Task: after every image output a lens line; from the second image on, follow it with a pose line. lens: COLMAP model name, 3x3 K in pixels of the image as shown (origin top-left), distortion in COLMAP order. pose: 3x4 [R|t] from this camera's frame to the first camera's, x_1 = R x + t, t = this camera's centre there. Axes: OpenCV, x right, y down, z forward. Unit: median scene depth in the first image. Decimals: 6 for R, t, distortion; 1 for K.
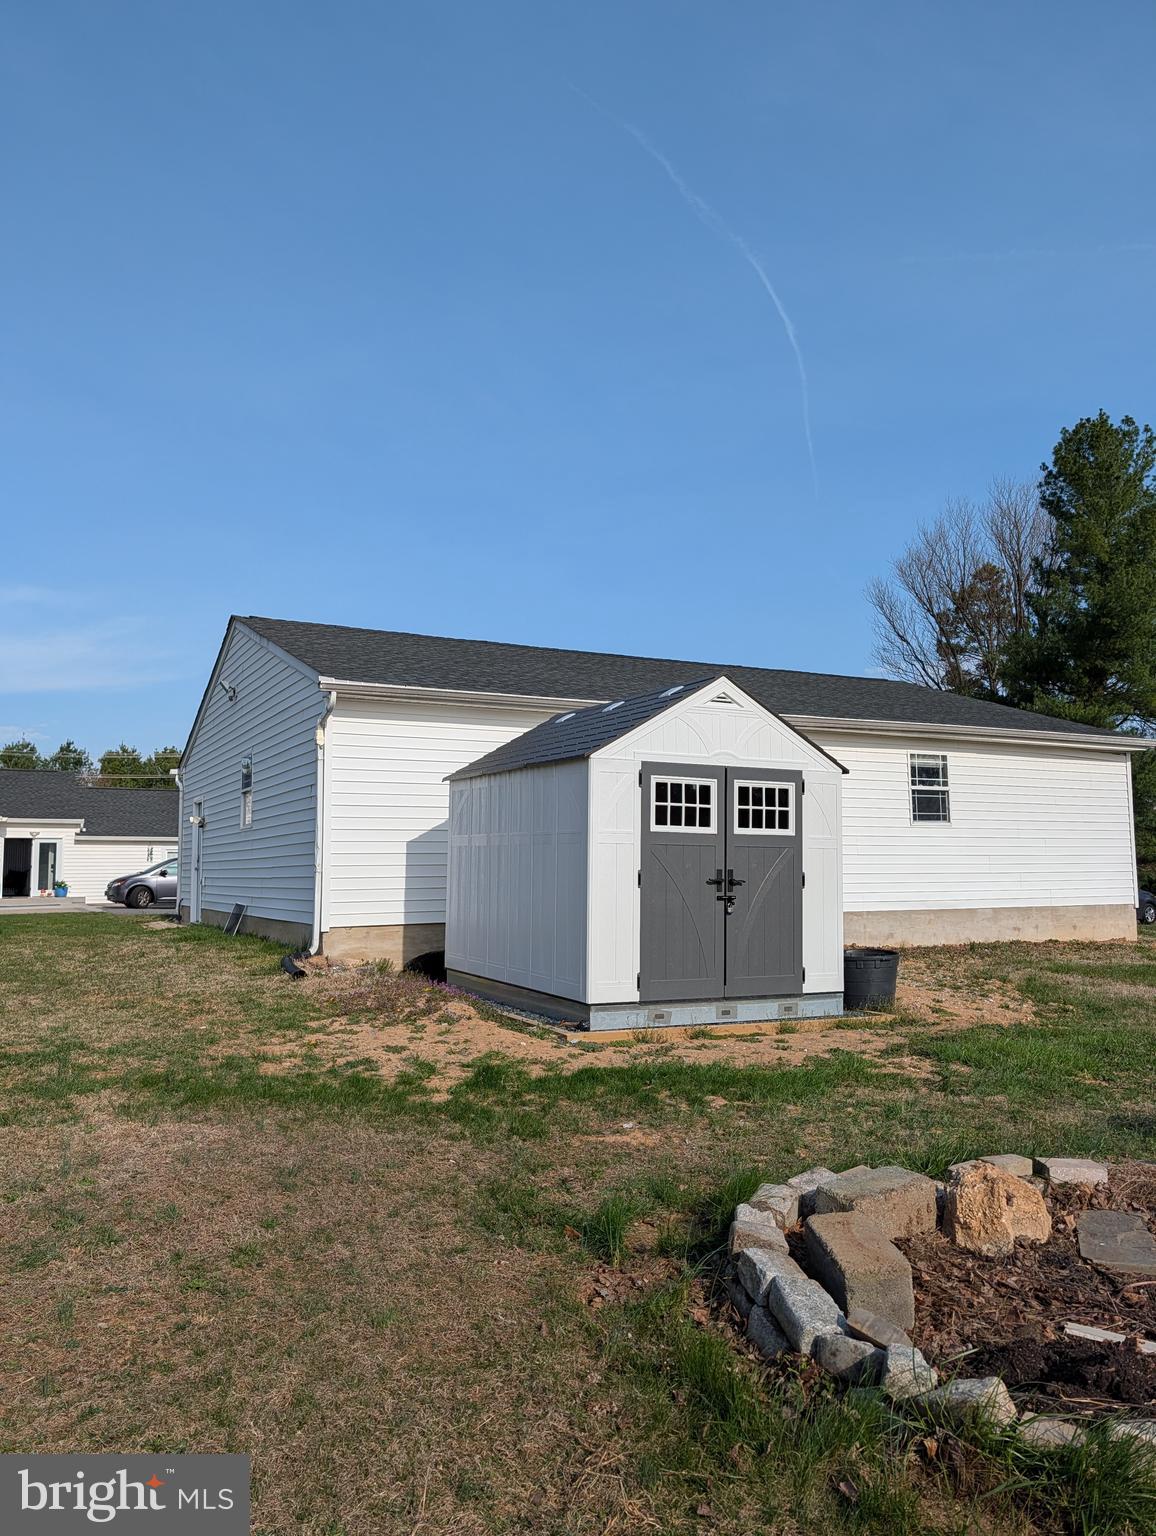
lens RADIAL K [[1107.0, 0, 552.3], [0, 1107.0, 774.3], [0, 0, 1]] dist [0.038344, -0.031517]
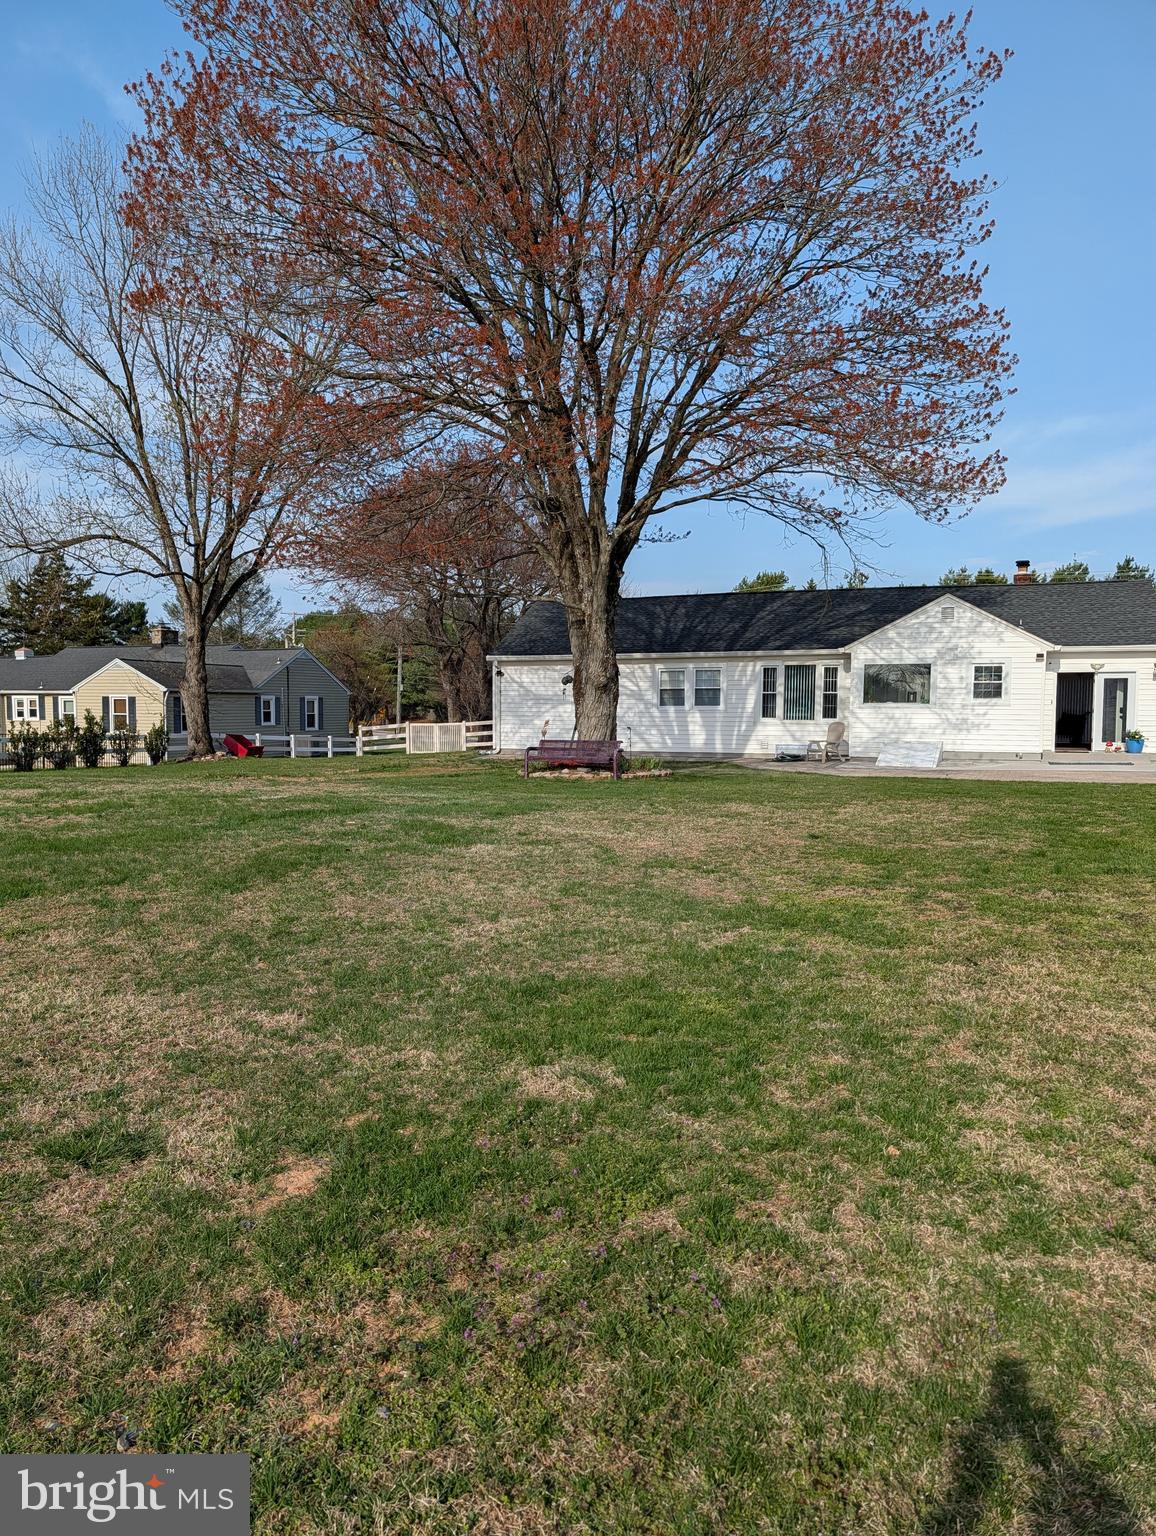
lens RADIAL K [[1107.0, 0, 567.7], [0, 1107.0, 776.3], [0, 0, 1]] dist [0.038344, -0.031517]
pose [[0.647543, 0.054808, -0.760055, -0.409246], [0.061134, 0.990459, 0.123507, 0.042094], [0.759572, -0.126441, 0.638014, 0.820868]]
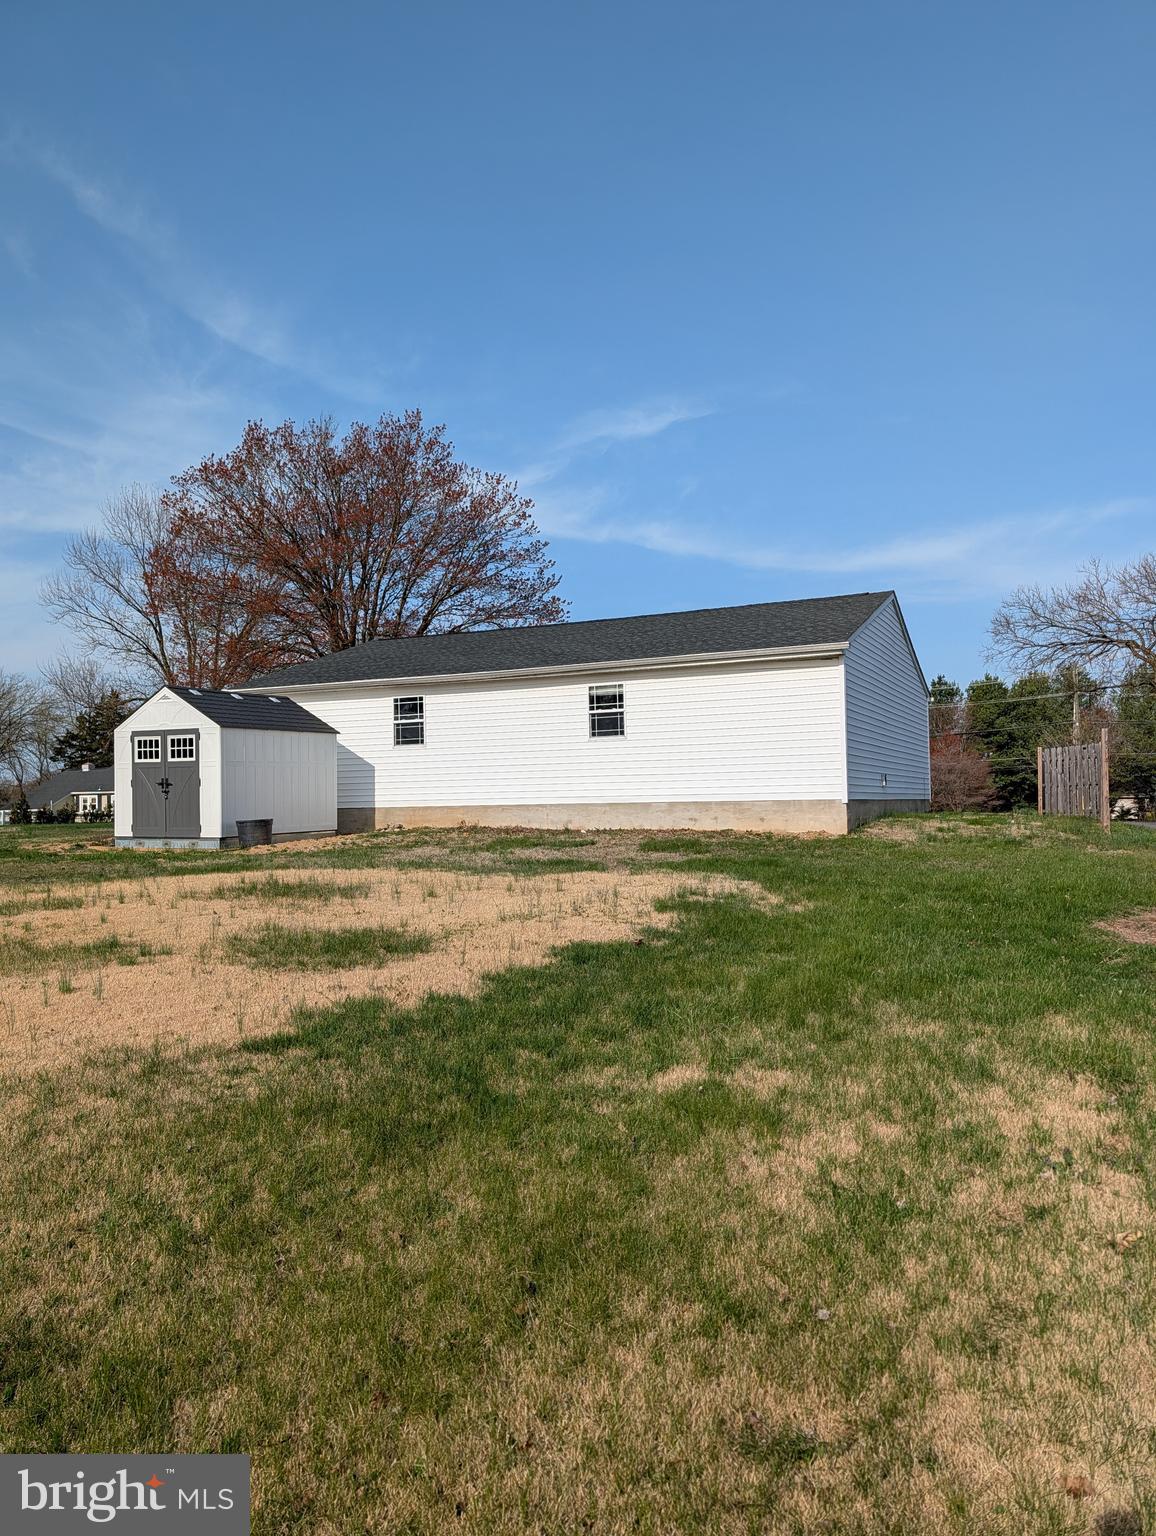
lens RADIAL K [[1107.0, 0, 585.0], [0, 1107.0, 766.8], [0, 0, 1]] dist [0.038344, -0.031517]
pose [[0.628461, -0.033001, -0.777140, 1.728960], [0.080697, 0.996475, 0.022944, 0.059300], [0.773643, -0.077132, 0.628909, 0.205564]]
